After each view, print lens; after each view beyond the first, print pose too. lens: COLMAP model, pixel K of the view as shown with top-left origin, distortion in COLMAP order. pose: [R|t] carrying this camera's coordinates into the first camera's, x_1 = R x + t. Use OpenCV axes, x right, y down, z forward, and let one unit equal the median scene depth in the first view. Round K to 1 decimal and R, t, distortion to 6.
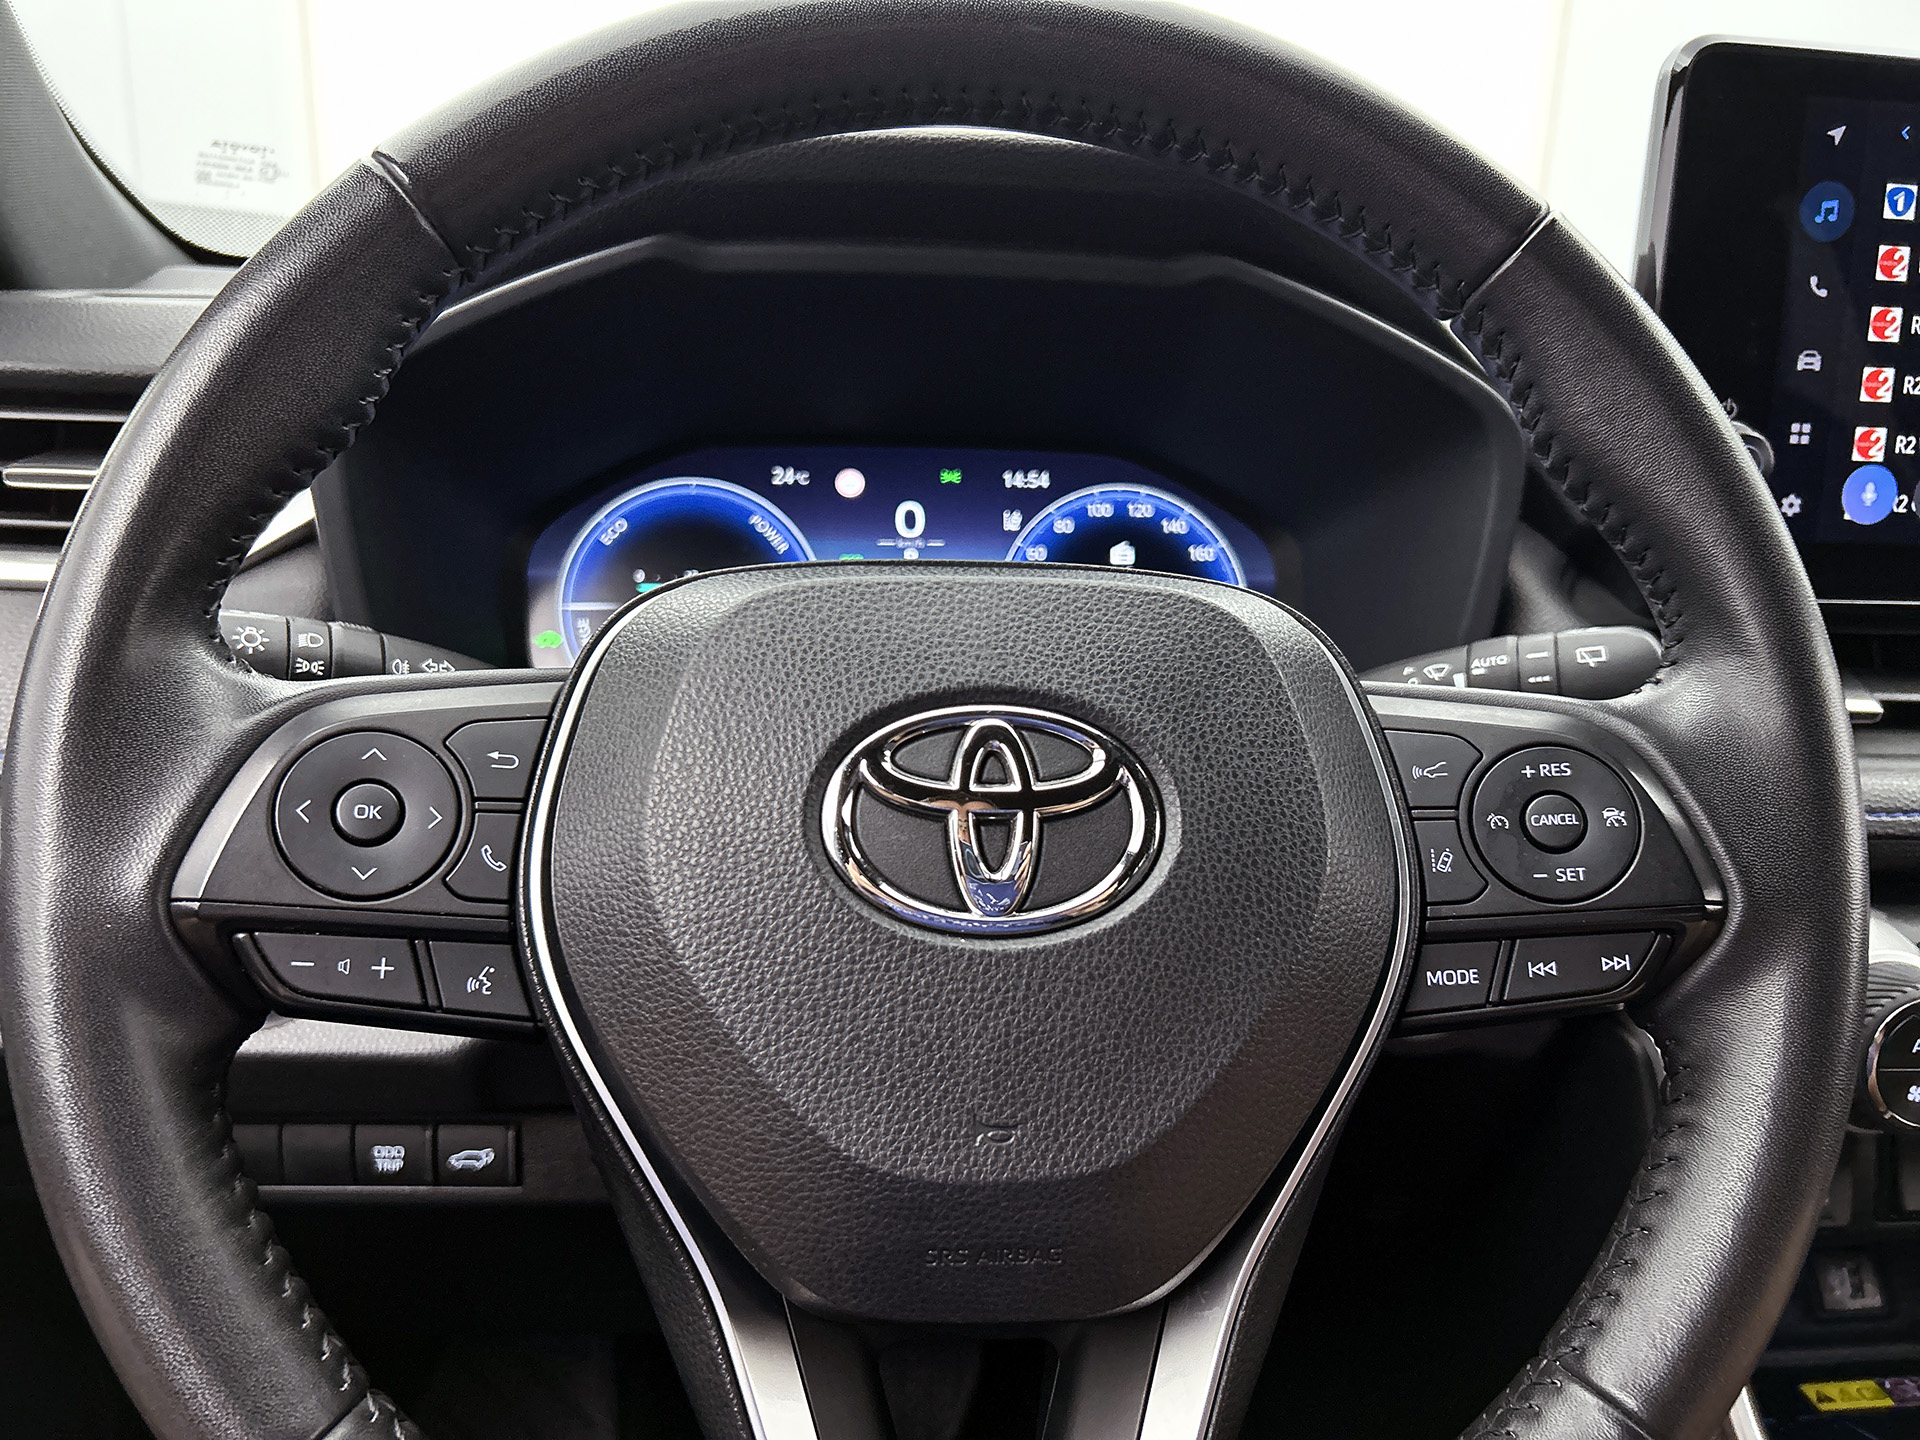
lens RADIAL K [[1467.4, 0, 968.7], [0, 1467.4, 723.0], [0, 0, 1]] dist [0.023531, -0.029461]
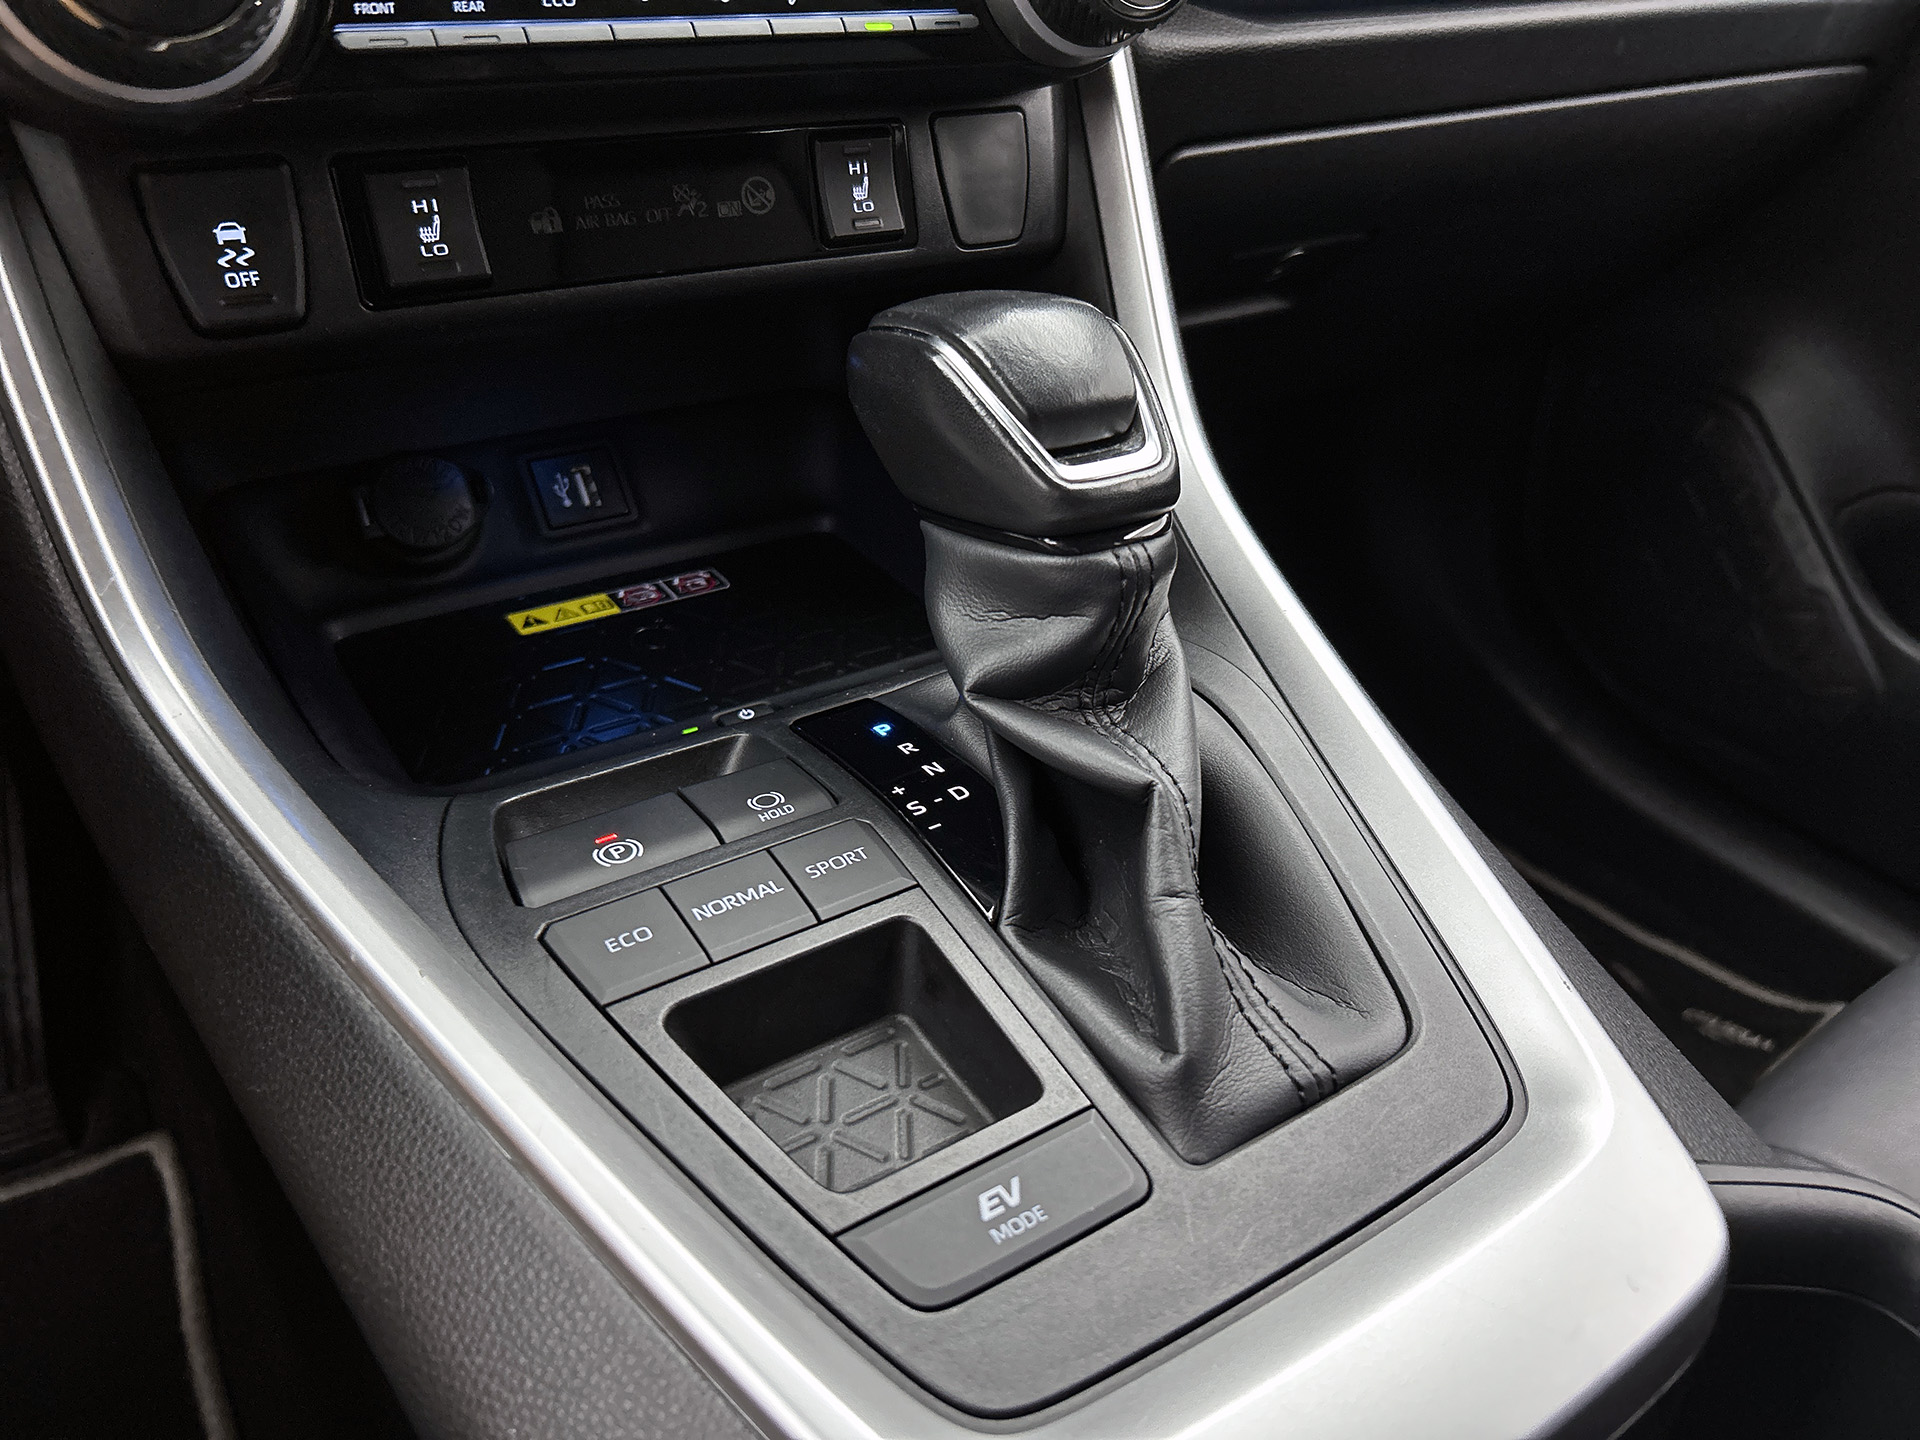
lens RADIAL K [[1467.4, 0, 979.8], [0, 1467.4, 720.5], [0, 0, 1]] dist [0.023531, -0.029461]
pose [[0.884144, -0.241630, 0.399881, 0.559123], [0.103658, 0.936000, 0.336391, 0.319248], [-0.455571, -0.255967, 0.852605, 0.238967]]
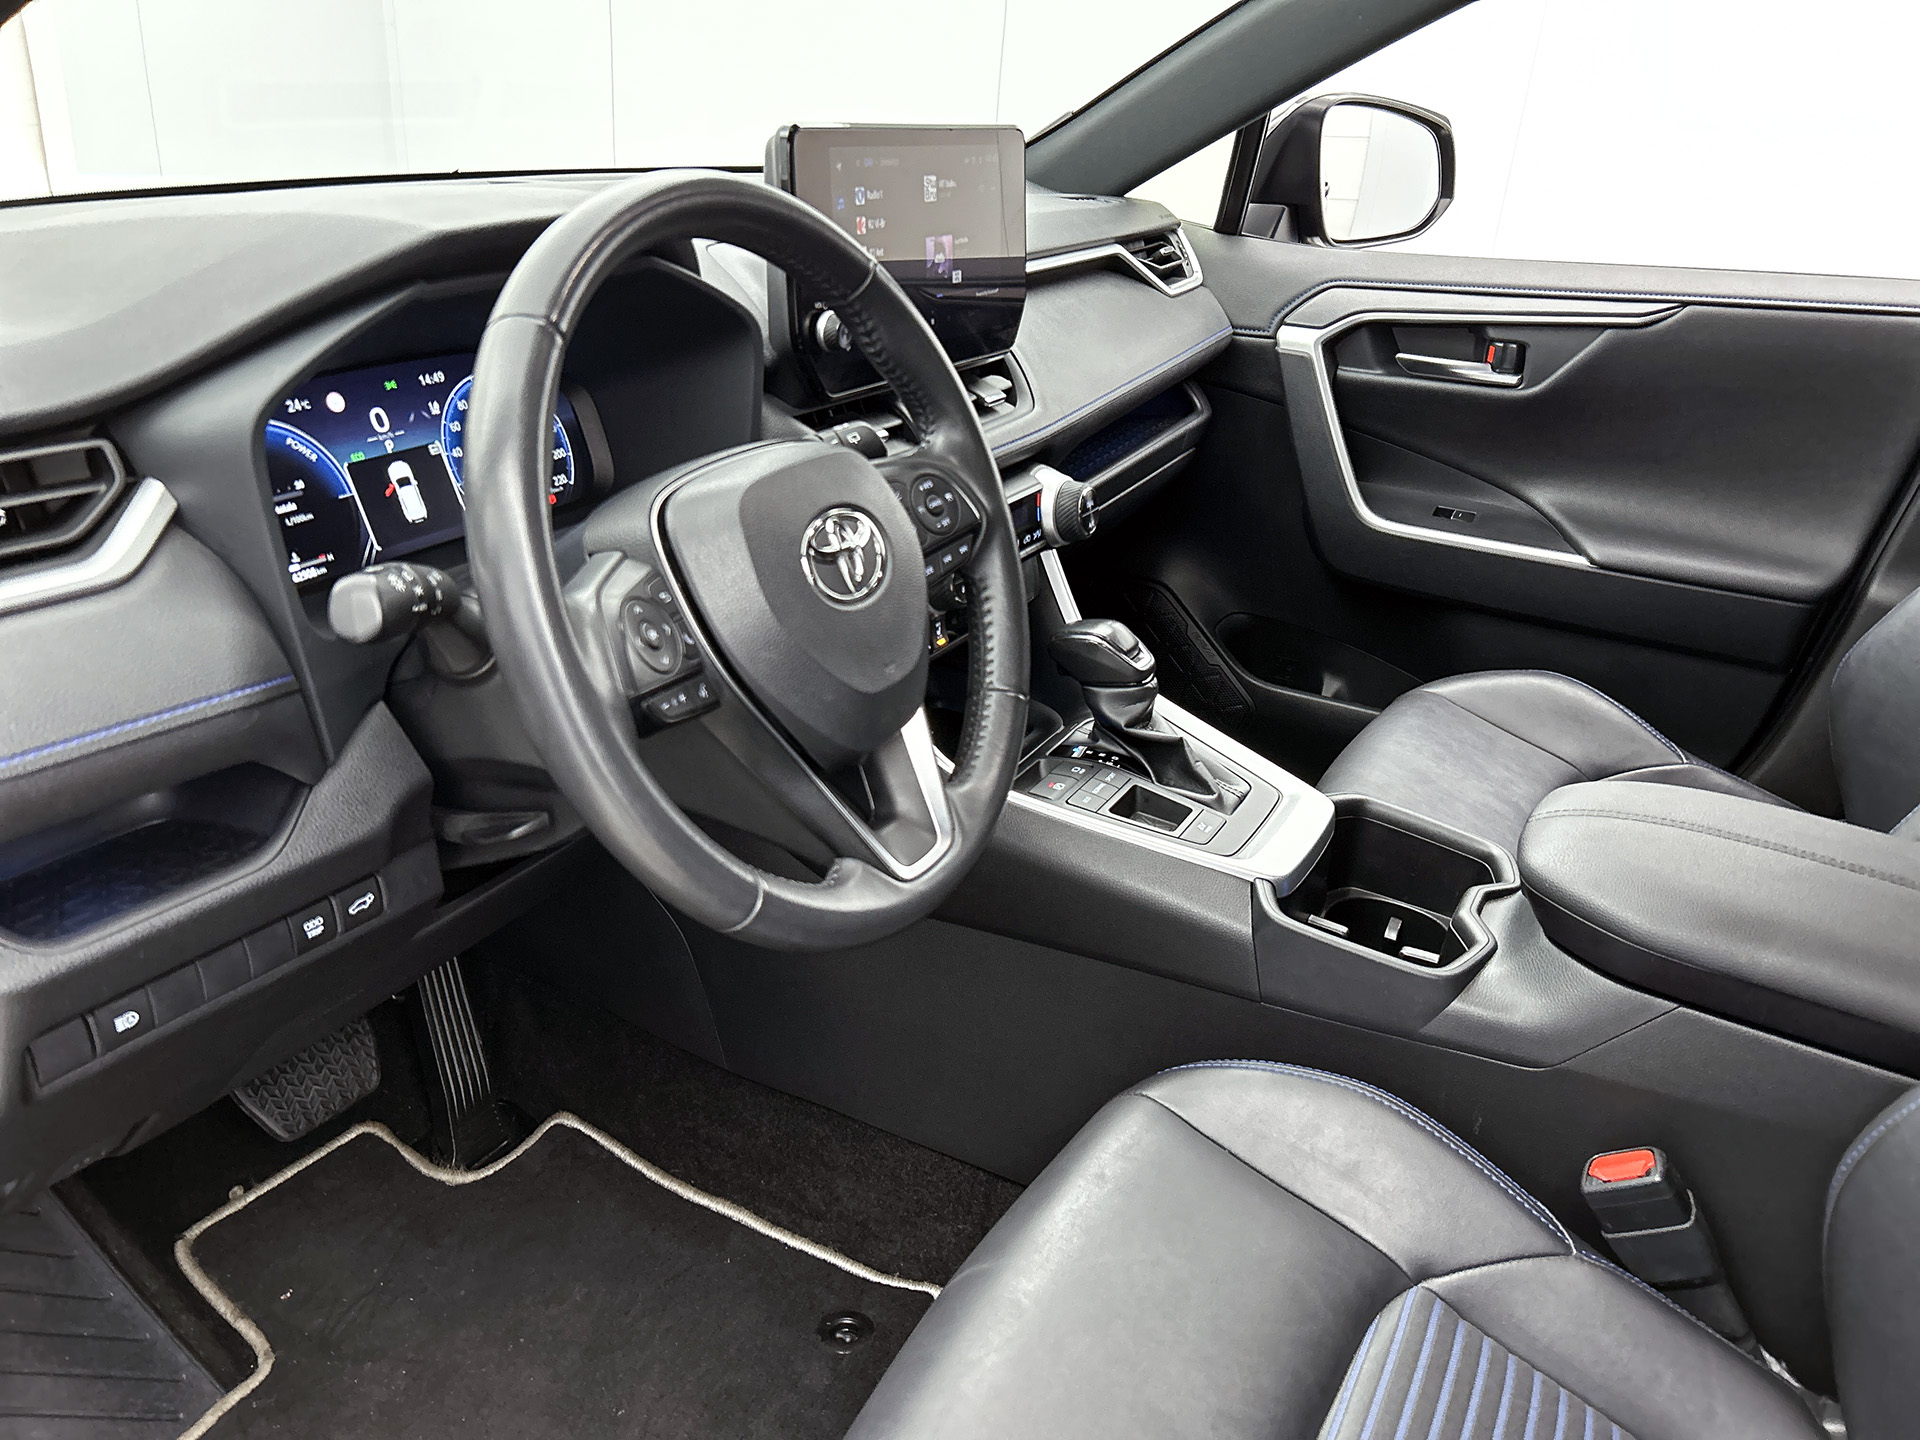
lens RADIAL K [[1467.4, 0, 960.1], [0, 1467.4, 730.3], [0, 0, 1]] dist [0.023531, -0.029461]
pose [[0.568261, -0.342066, 0.748378, -1.123246], [0.173713, 0.938870, 0.297231, -0.228238], [-0.804303, -0.038902, 0.592945, -0.407789]]
